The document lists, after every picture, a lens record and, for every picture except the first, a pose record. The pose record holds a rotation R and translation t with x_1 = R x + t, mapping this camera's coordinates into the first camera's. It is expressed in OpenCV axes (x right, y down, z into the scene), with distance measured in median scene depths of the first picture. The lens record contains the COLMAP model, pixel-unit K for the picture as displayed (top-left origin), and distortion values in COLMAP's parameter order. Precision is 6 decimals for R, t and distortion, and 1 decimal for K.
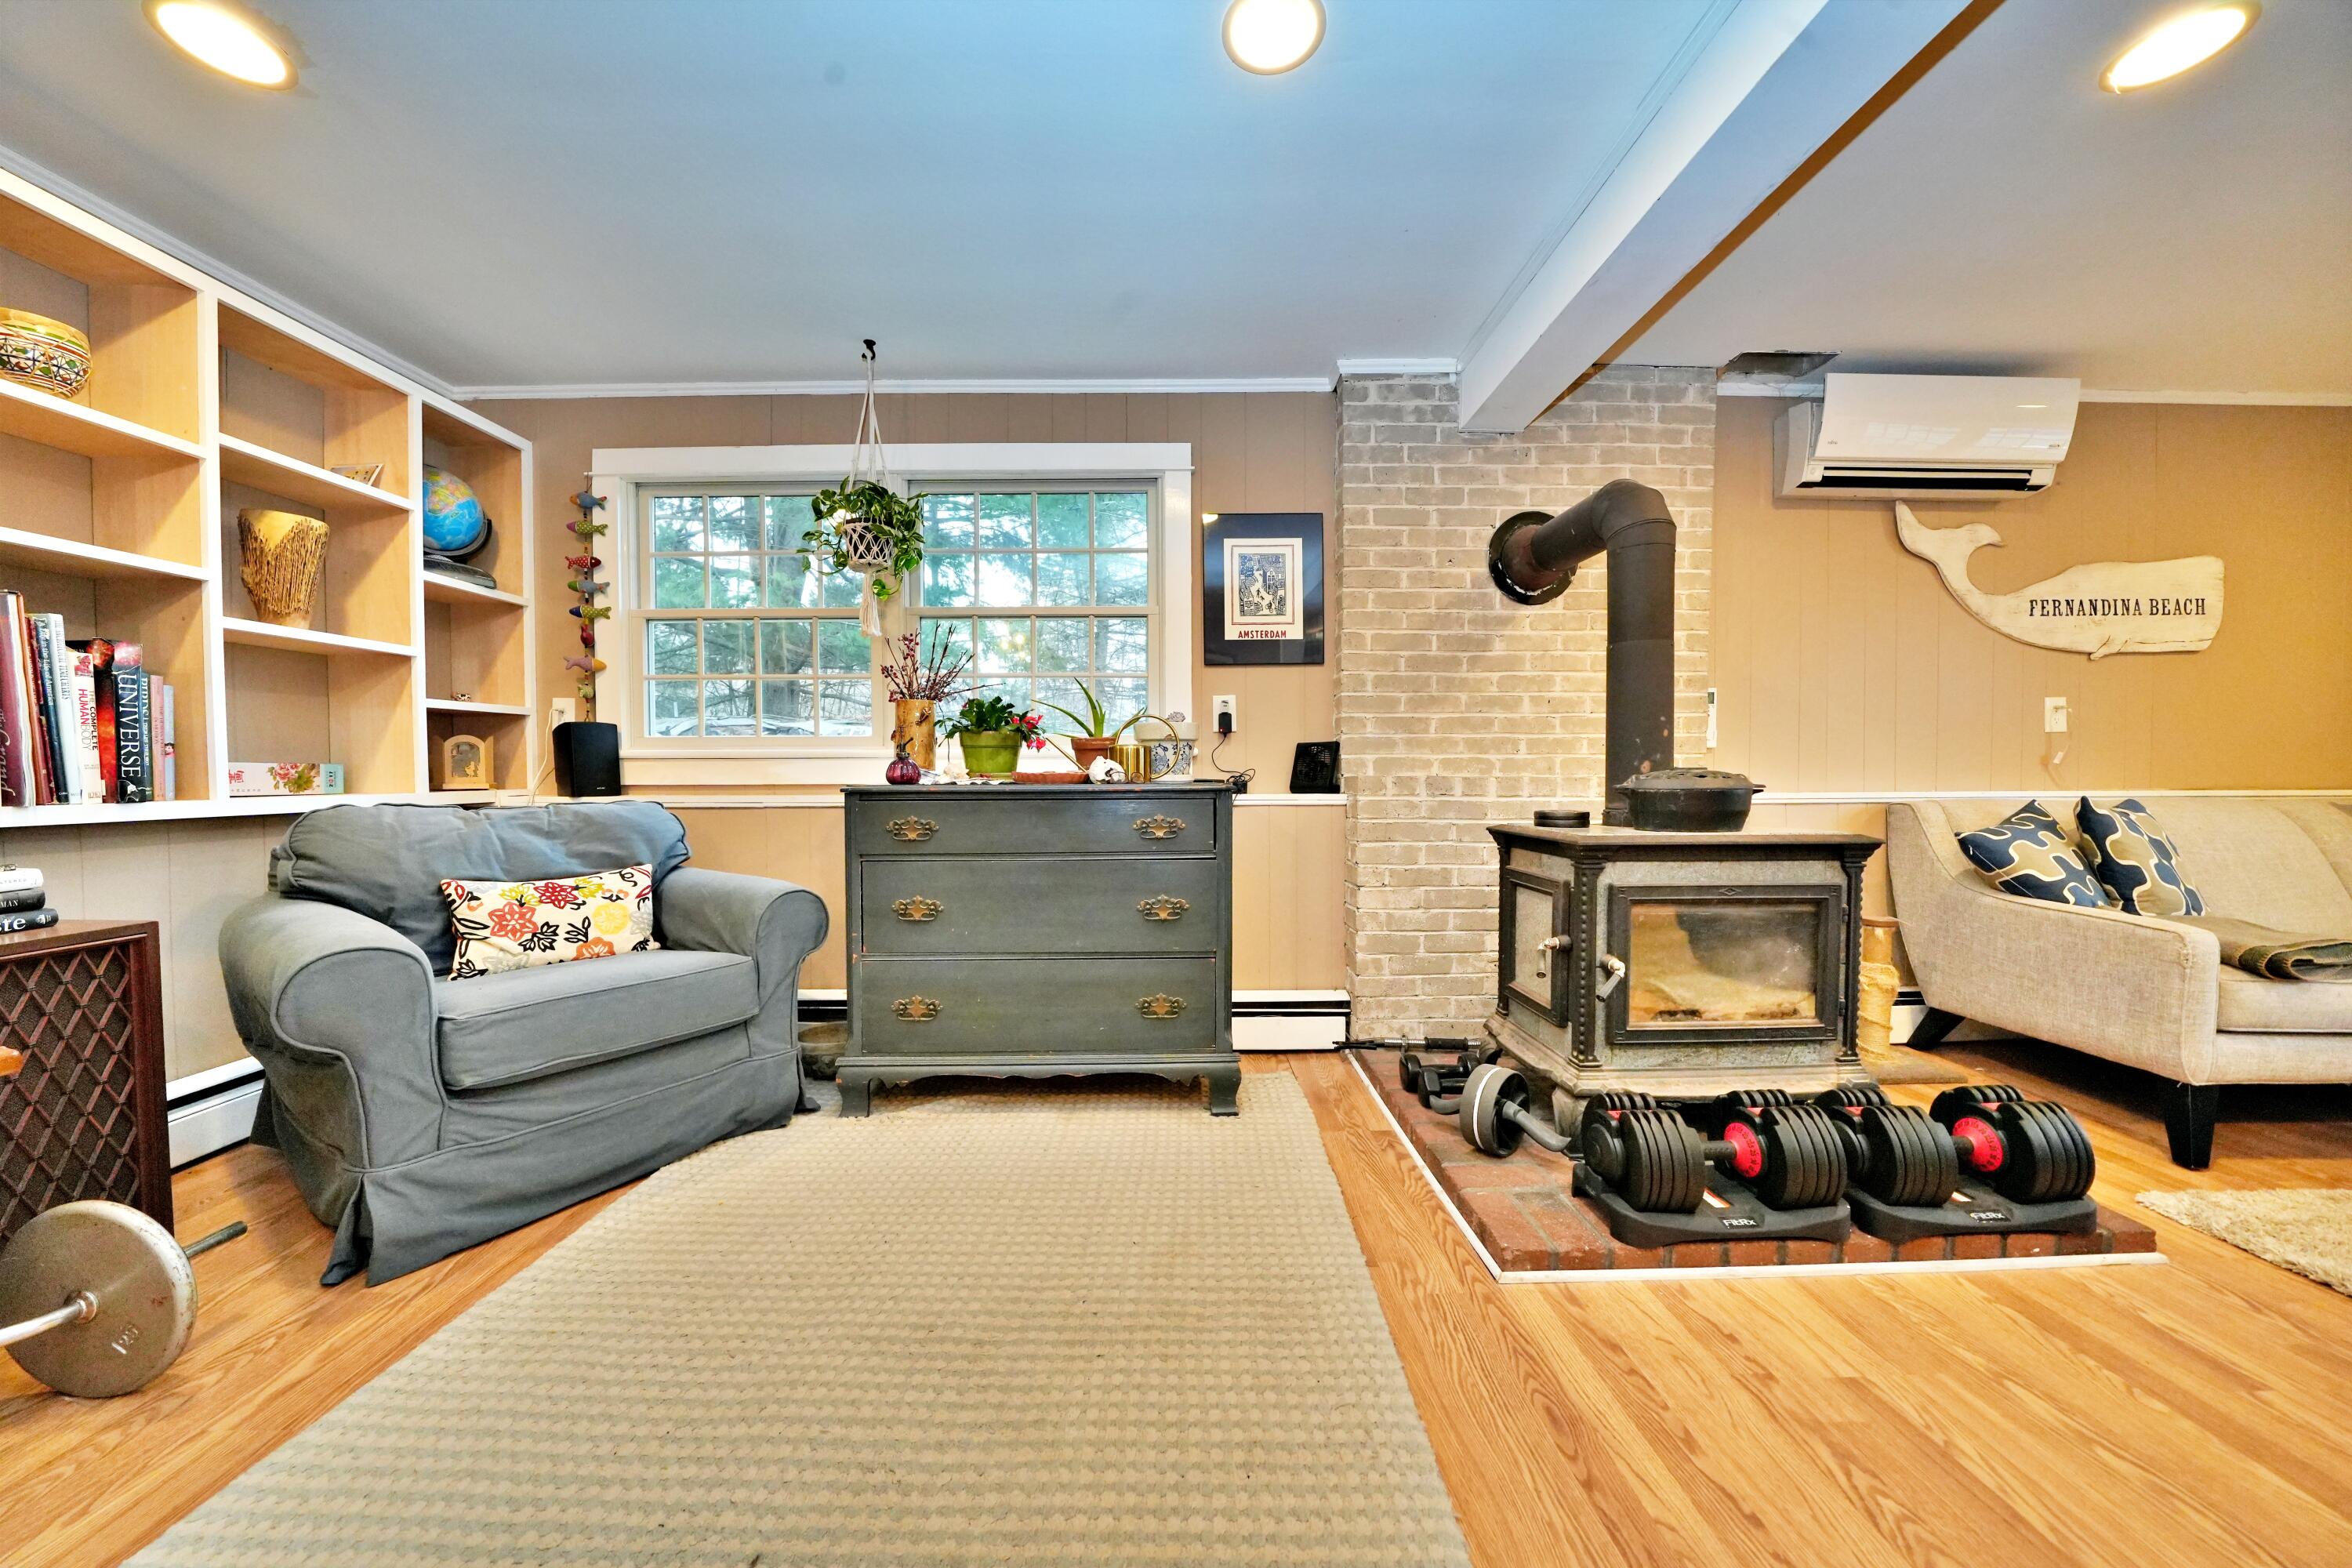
lens RADIAL K [[809.2, 0, 1168.2], [0, 809.2, 793.5], [0, 0, 1]] dist [-0.028239, 0.003256]
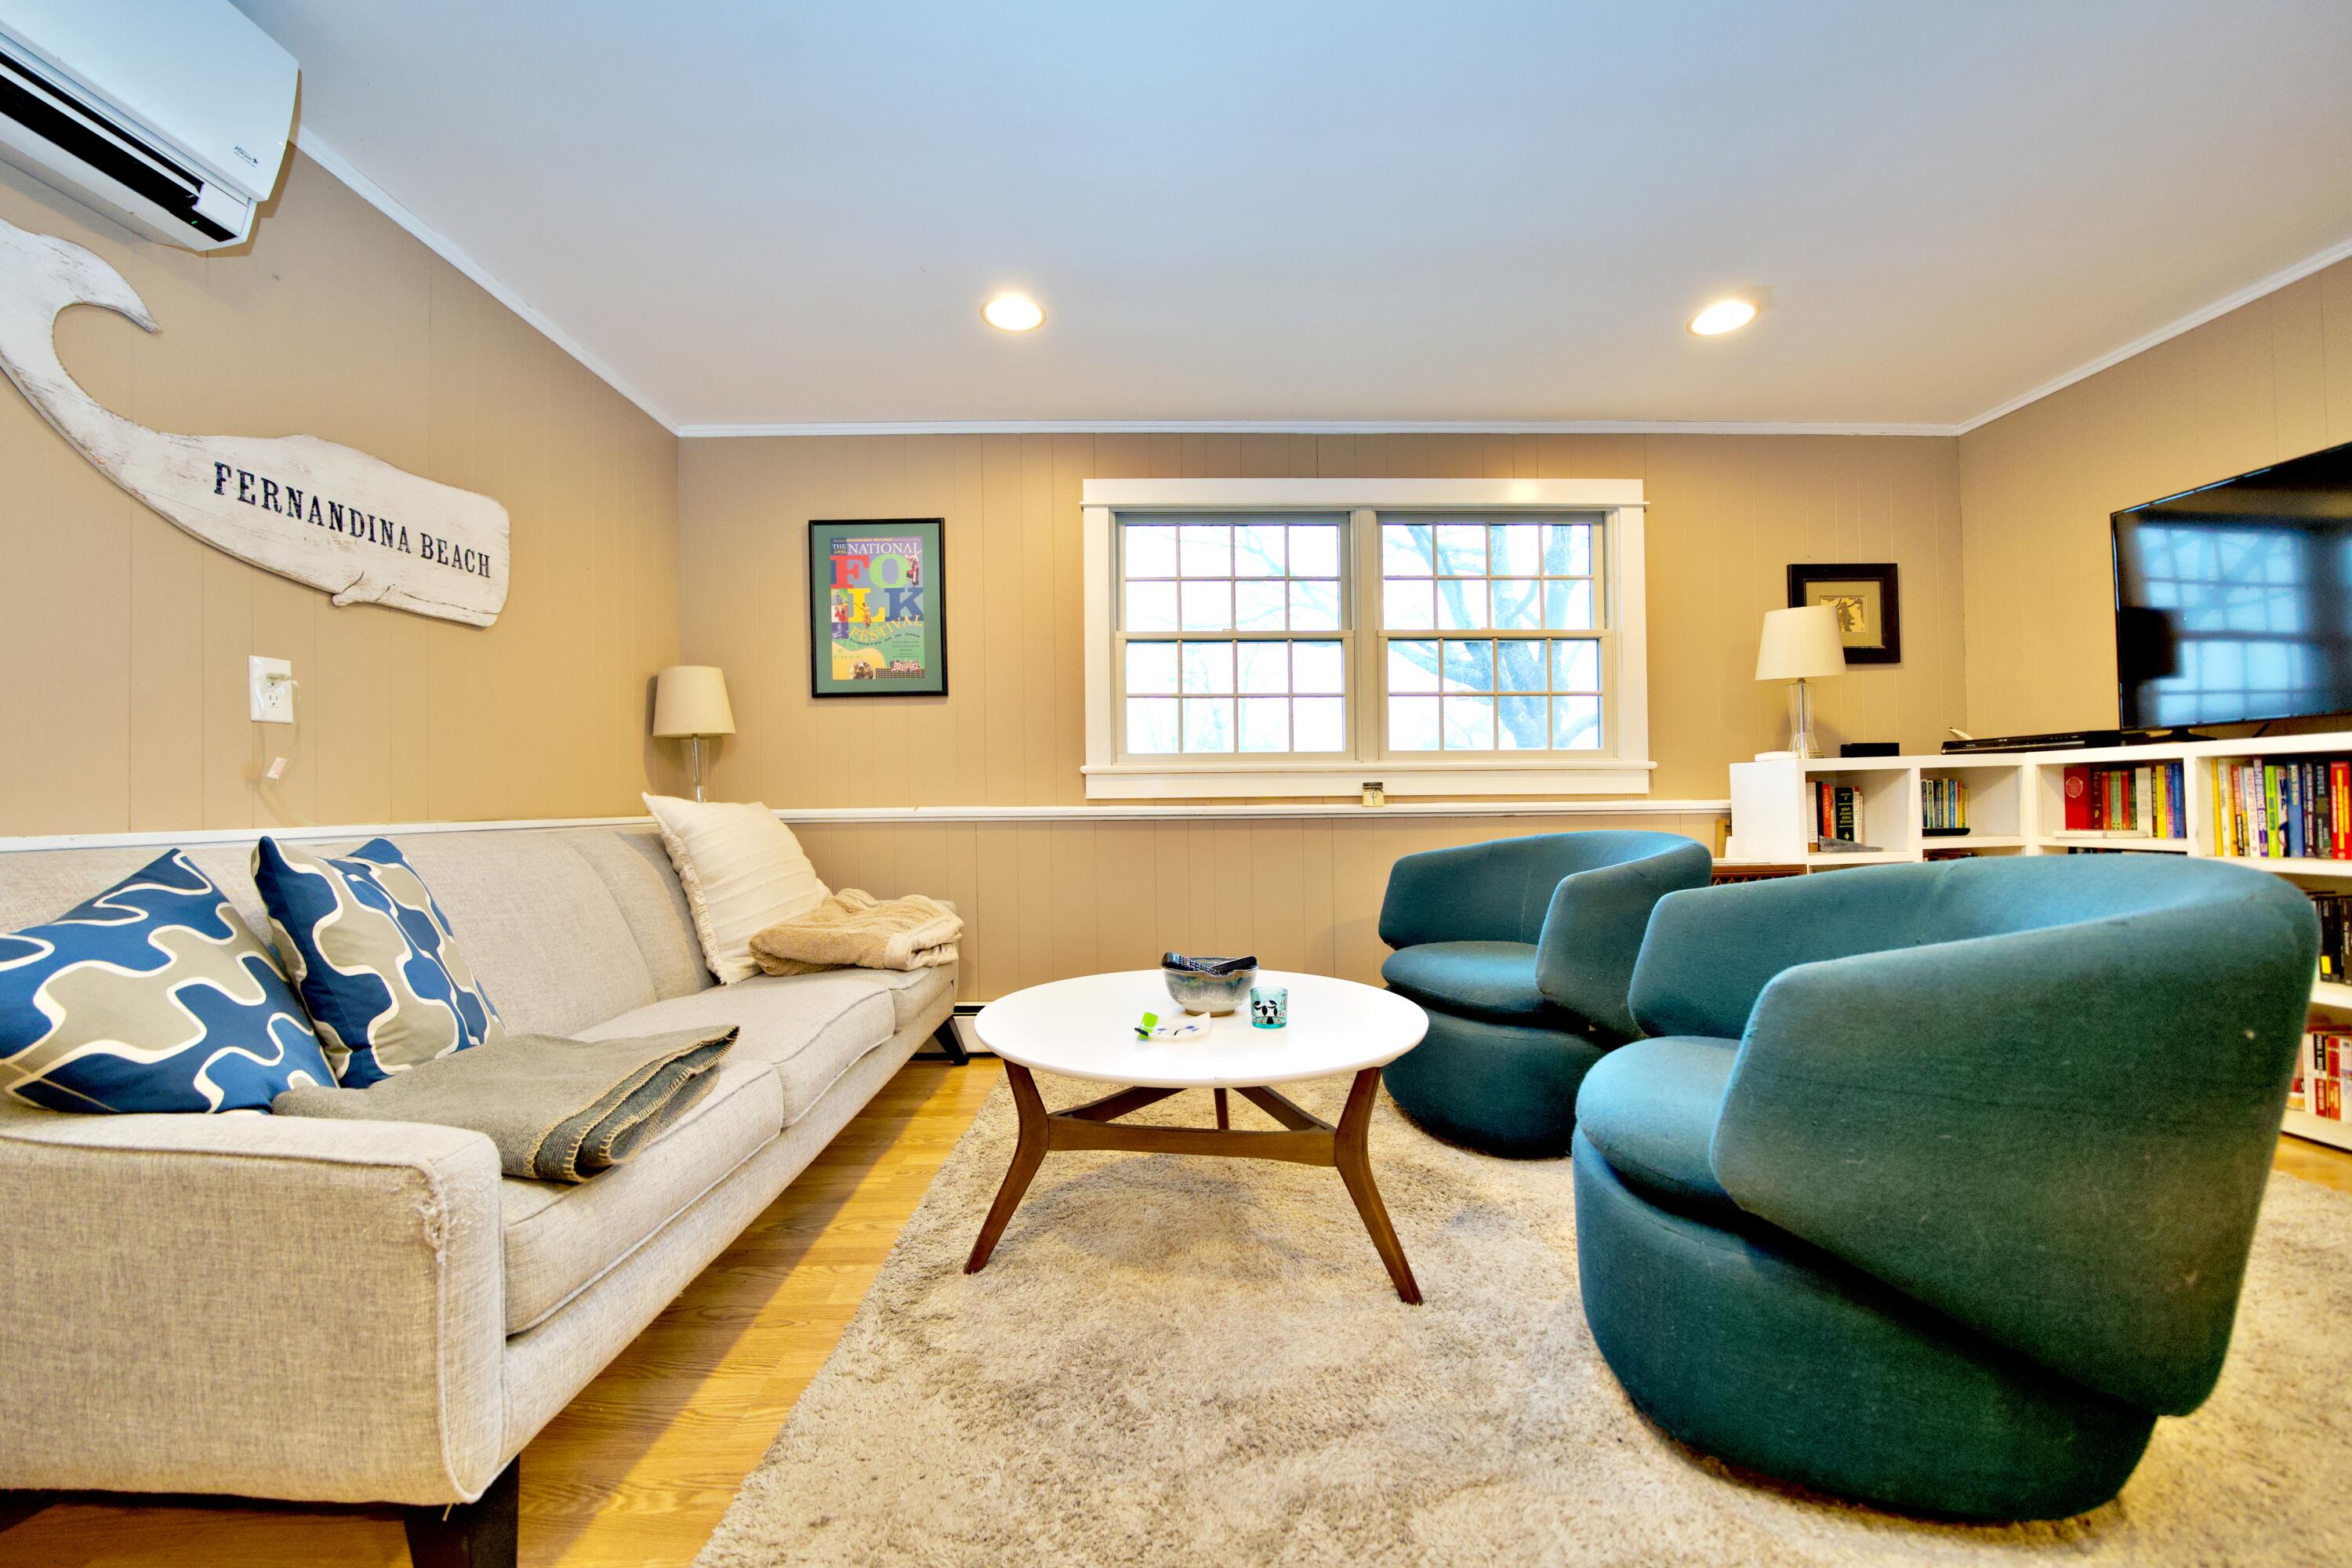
lens RADIAL K [[864.0, 0, 1170.0], [0, 864.0, 792.4], [0, 0, 1]] dist [-0.023279, 0.001261]
pose [[-0.009579, 0.012315, 0.999878, 0.650536], [0.041442, 0.999070, -0.011908, 0.004754], [-0.999095, 0.041323, -0.010080, 0.461276]]
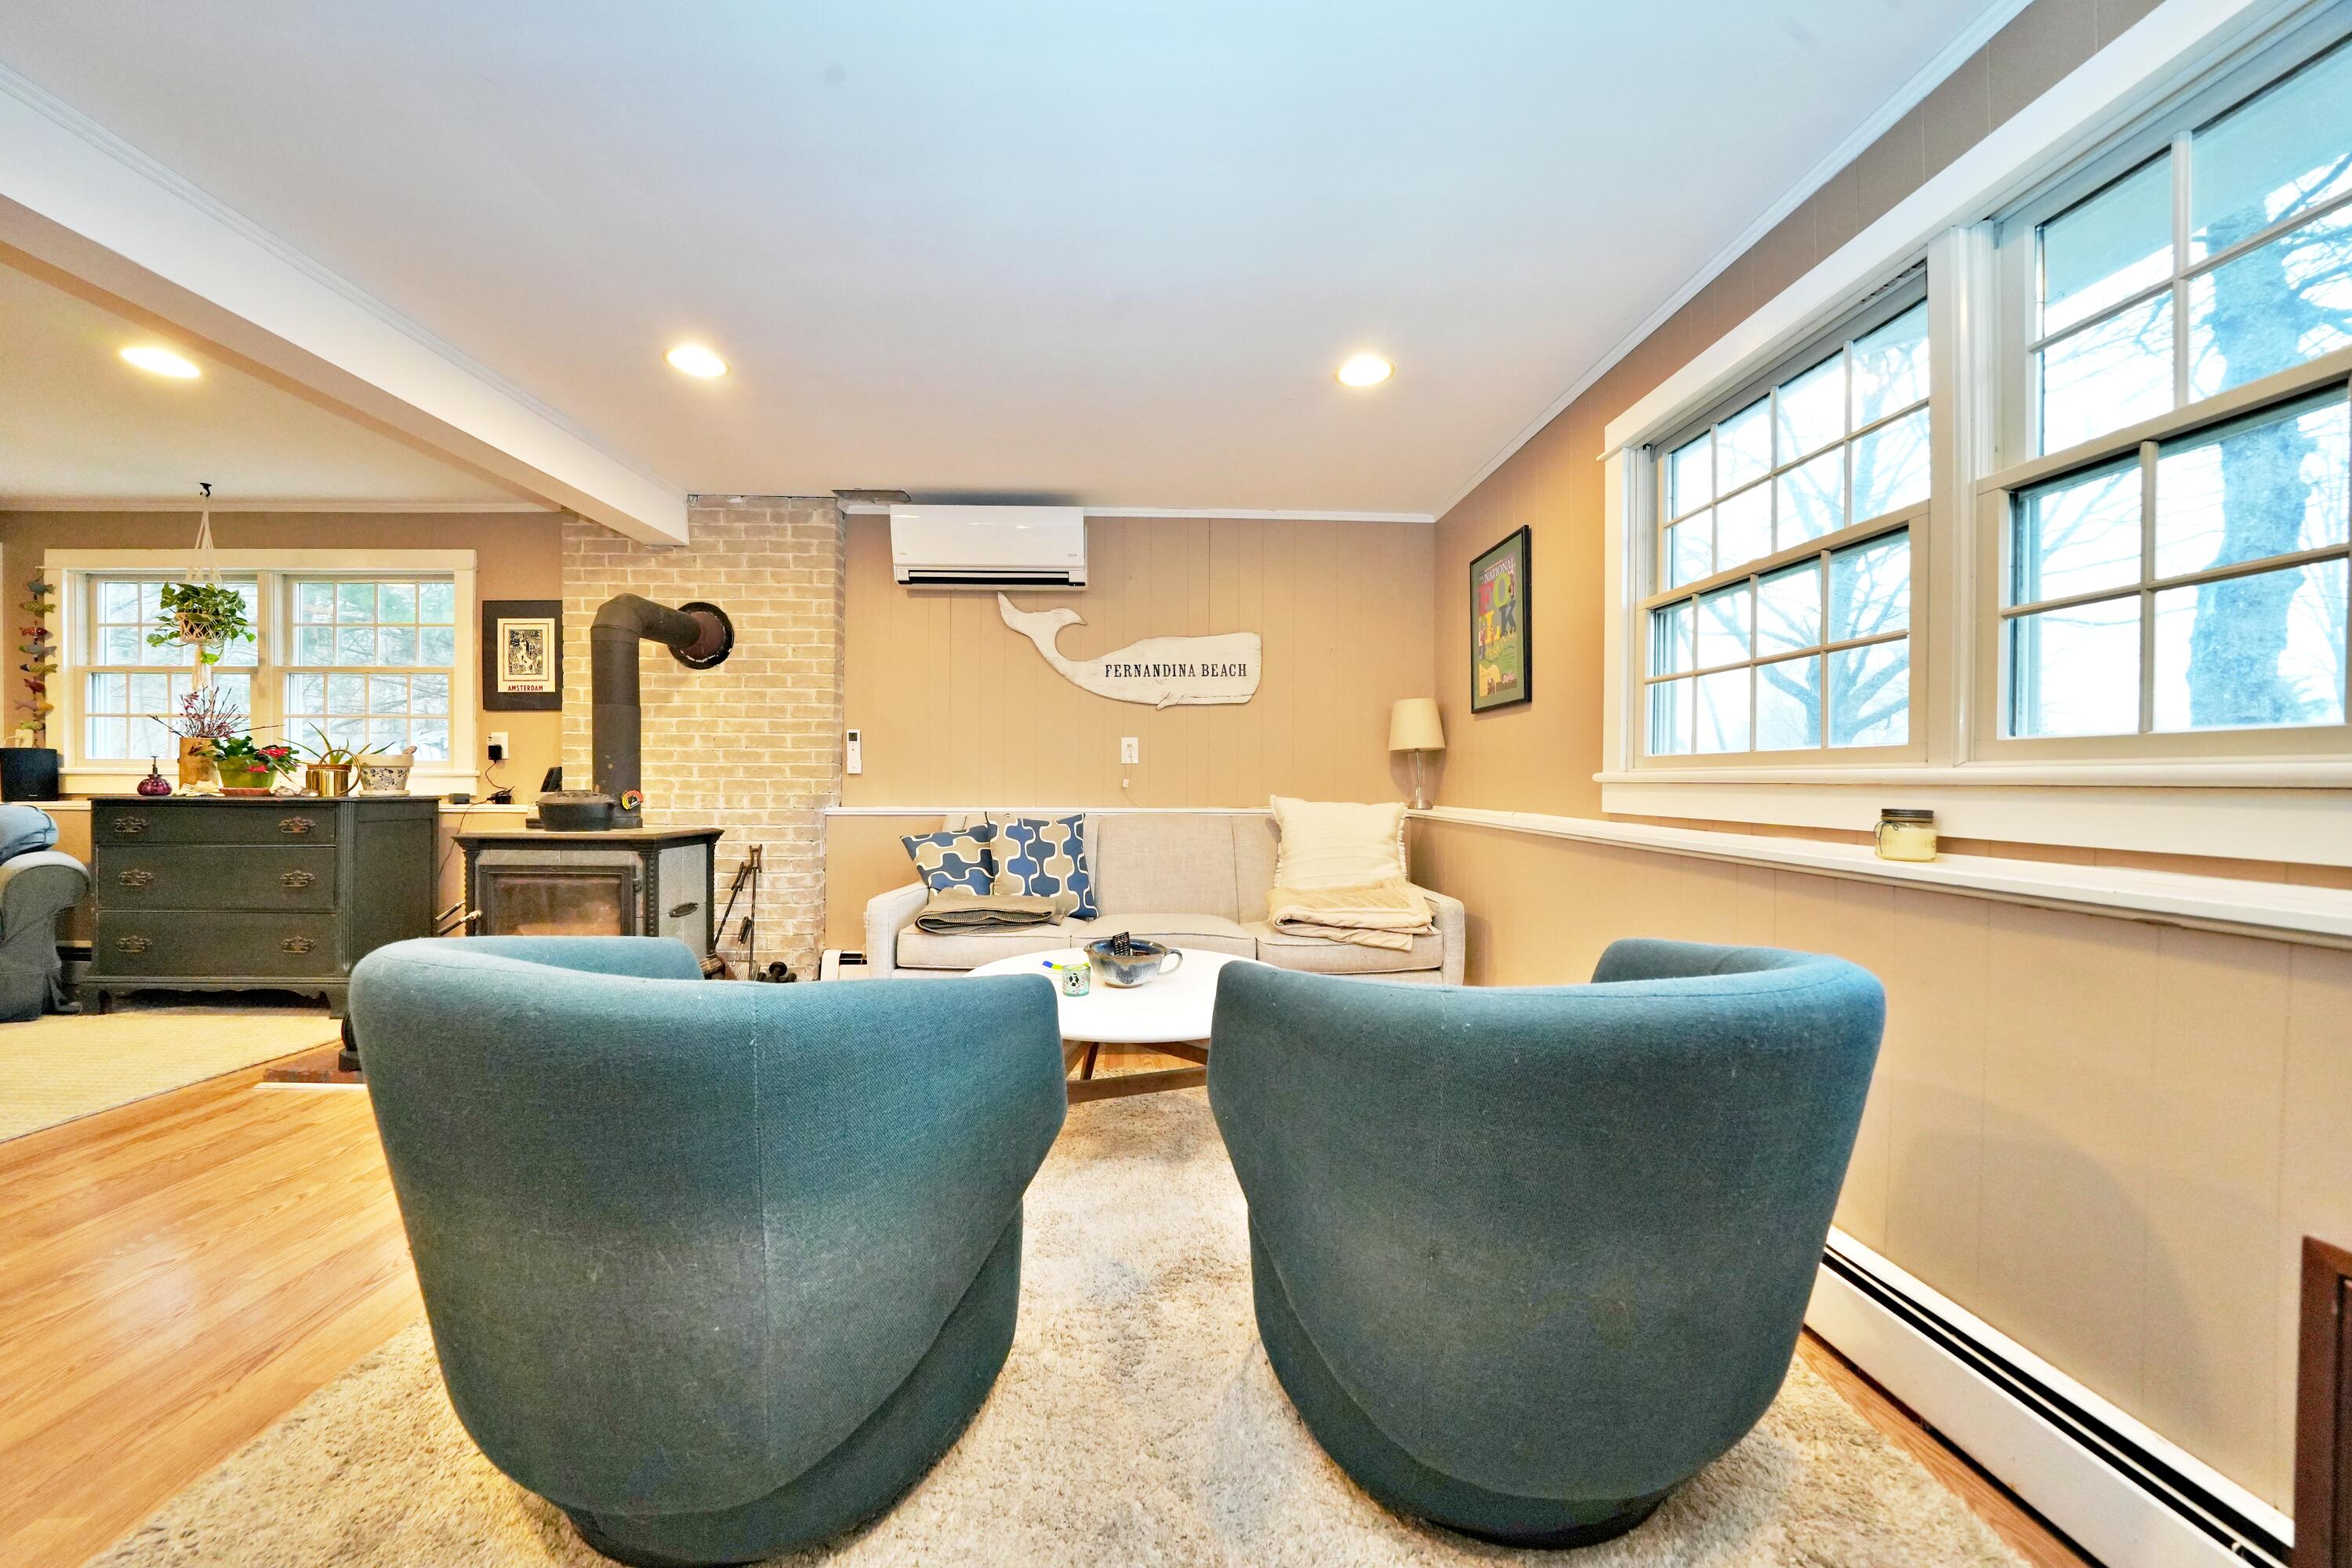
lens RADIAL K [[809.2, 0, 1169.0], [0, 809.2, 789.9], [0, 0, 1]] dist [-0.028239, 0.003256]
pose [[0.999630, 0.009688, 0.025422, 1.403464], [-0.009243, 0.999803, -0.017570, -0.012341], [-0.025587, 0.017329, 0.999522, -0.448911]]
